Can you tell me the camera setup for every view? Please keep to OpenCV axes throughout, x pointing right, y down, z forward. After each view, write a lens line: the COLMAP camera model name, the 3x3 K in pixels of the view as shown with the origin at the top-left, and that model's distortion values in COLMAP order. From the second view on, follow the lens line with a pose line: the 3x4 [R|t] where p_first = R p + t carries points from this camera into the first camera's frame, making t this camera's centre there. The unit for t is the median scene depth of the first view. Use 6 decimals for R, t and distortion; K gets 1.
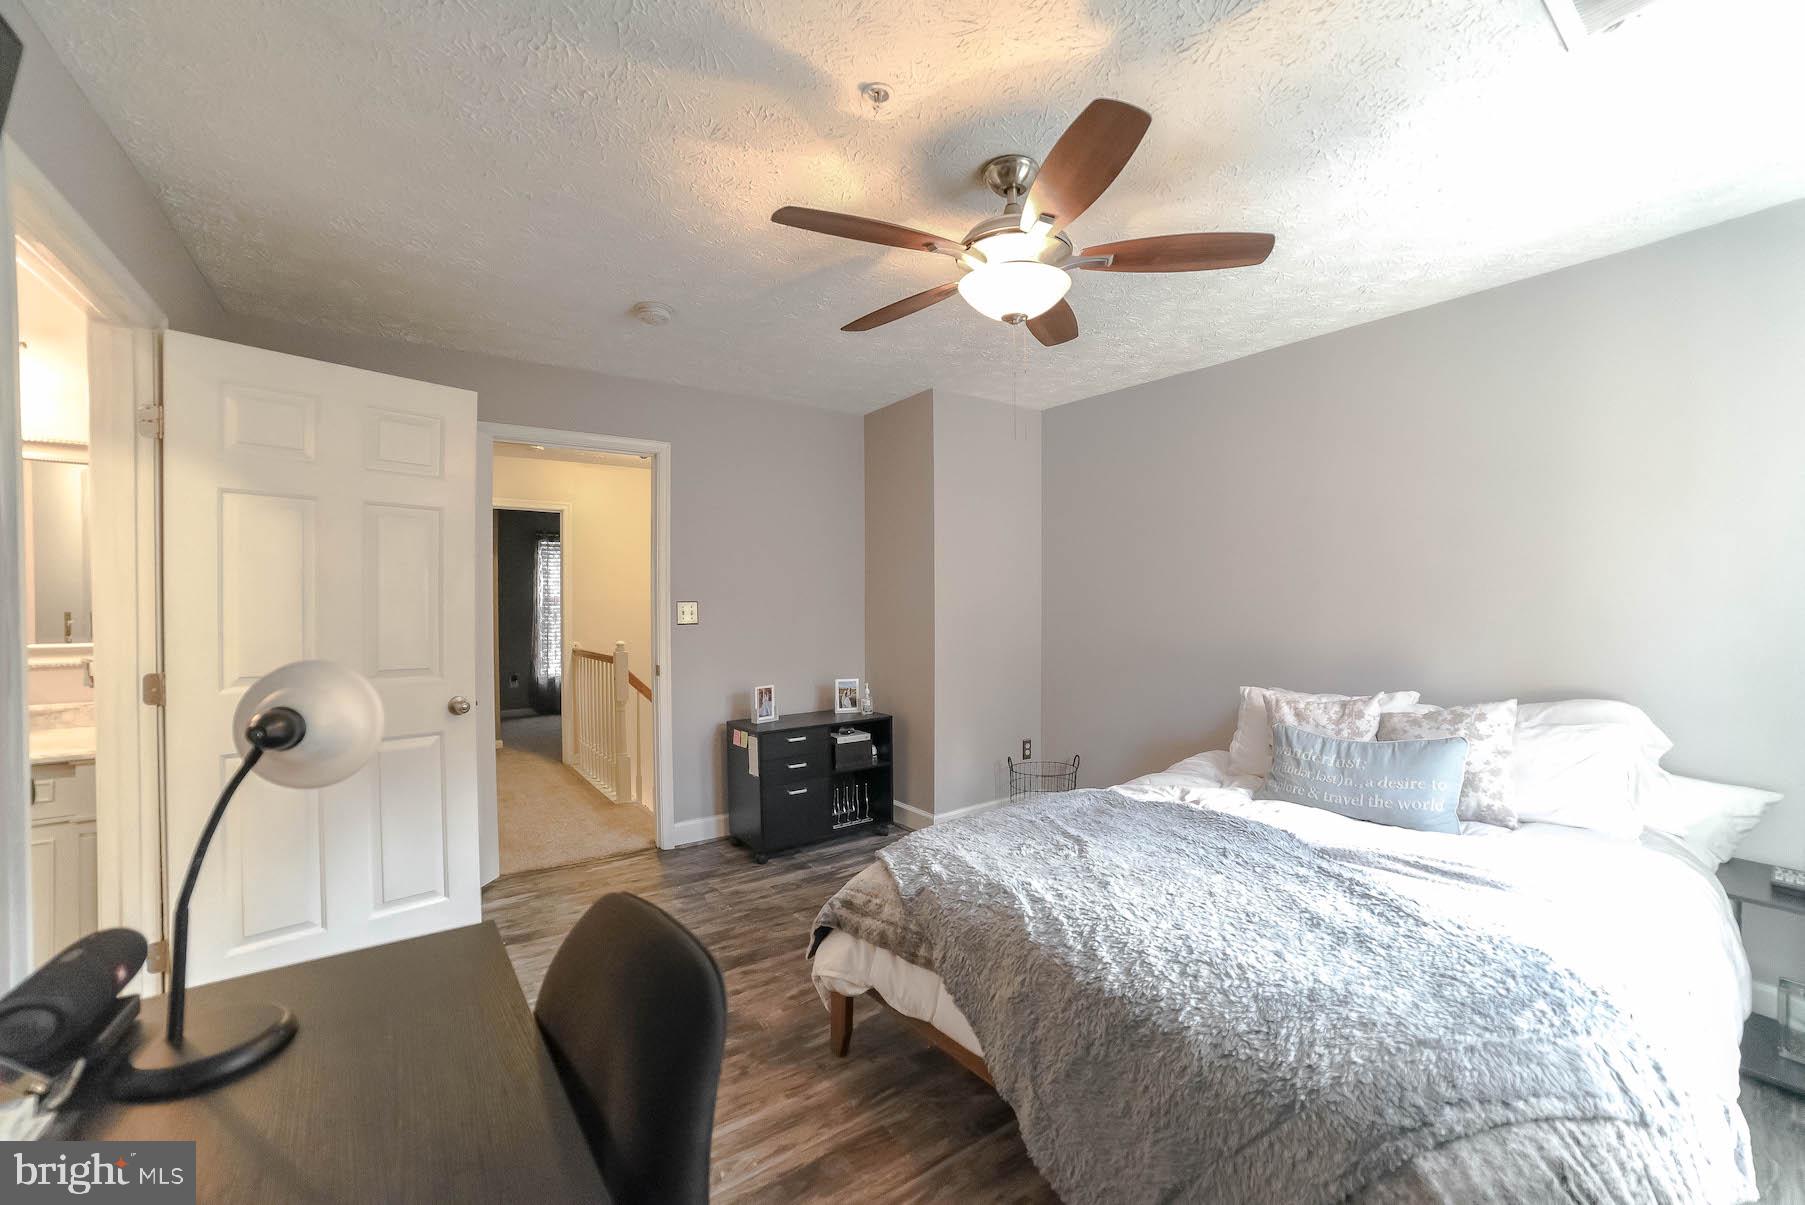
lens RADIAL K [[732.3, 0, 906.1], [0, 732.3, 599.4], [0, 0, 1]] dist [-0.036794, 0.002386]
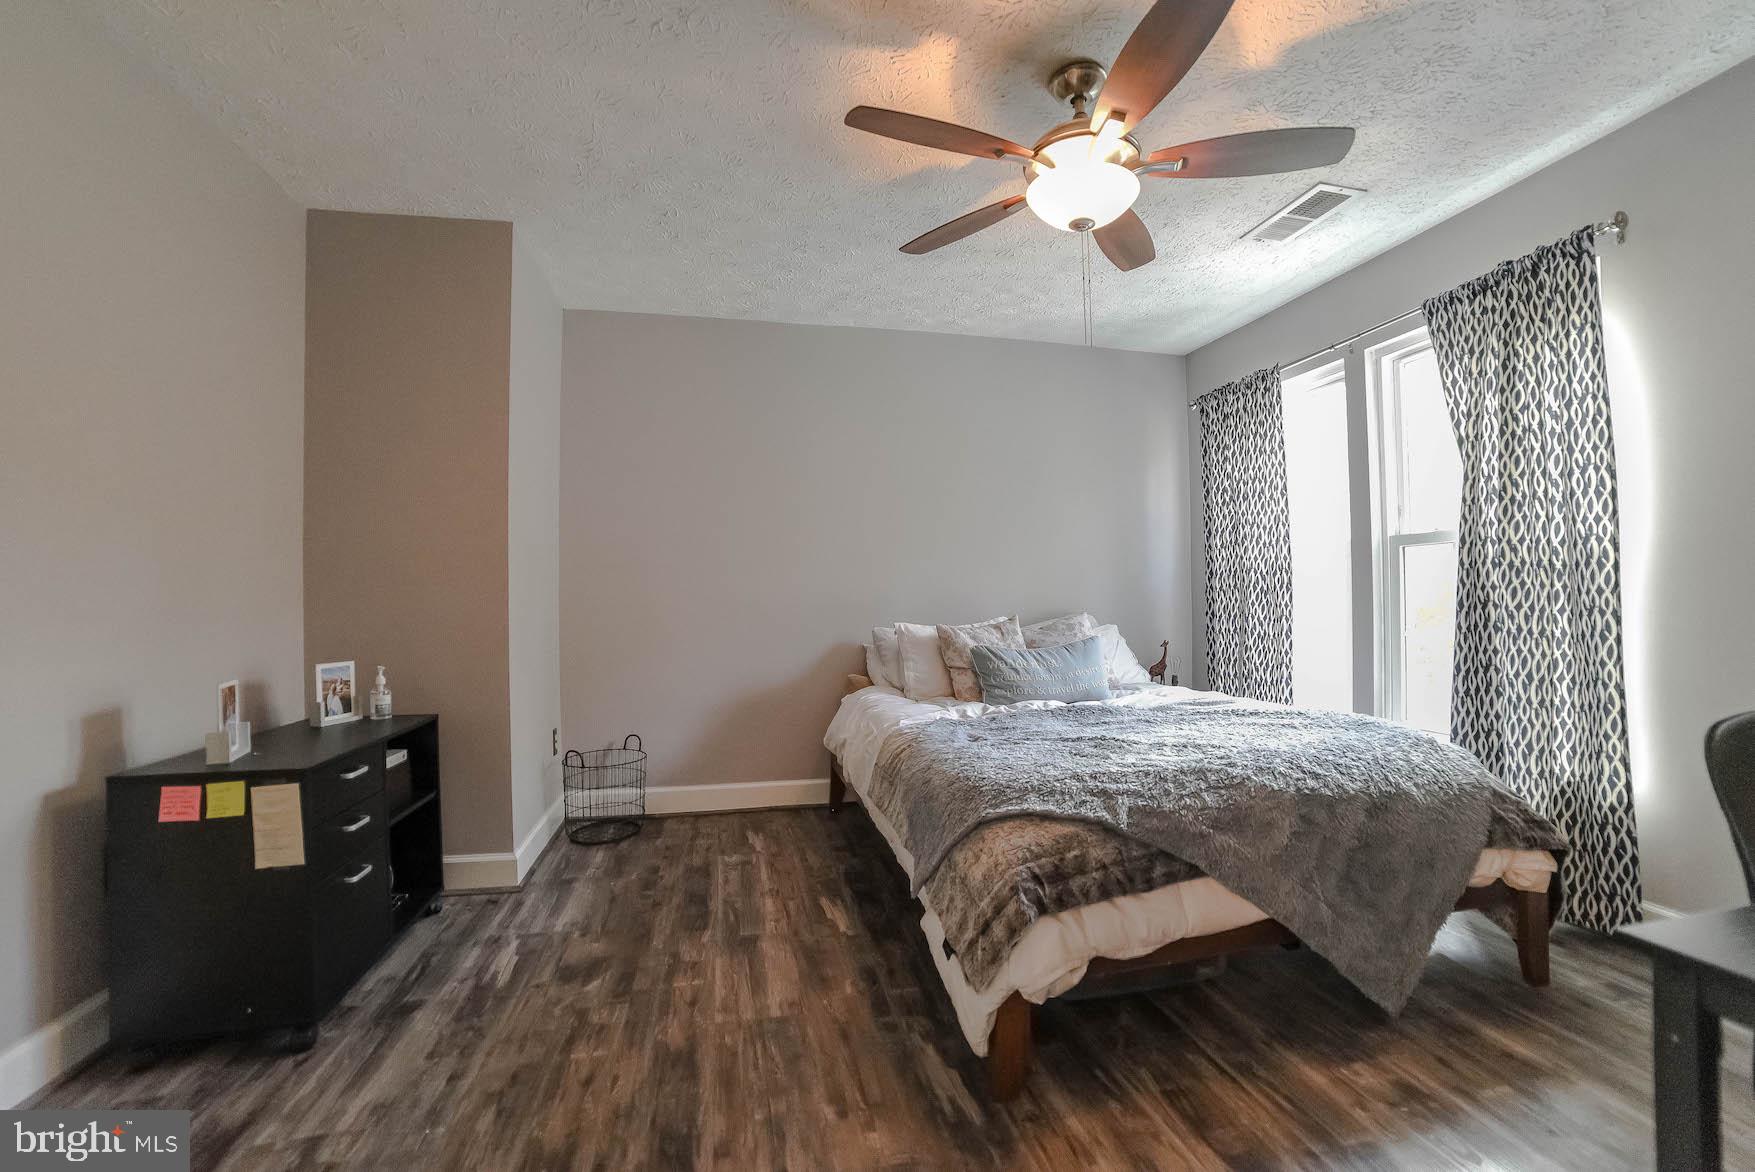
lens RADIAL K [[712.0, 0, 880.9], [0, 712.0, 586.2], [0, 0, 1]] dist [-0.036794, 0.002386]
pose [[0.403745, 0.012370, 0.914788, -0.457593], [0.006741, 0.999841, -0.016496, 0.072984], [-0.914847, 0.012827, 0.403598, 0.477184]]
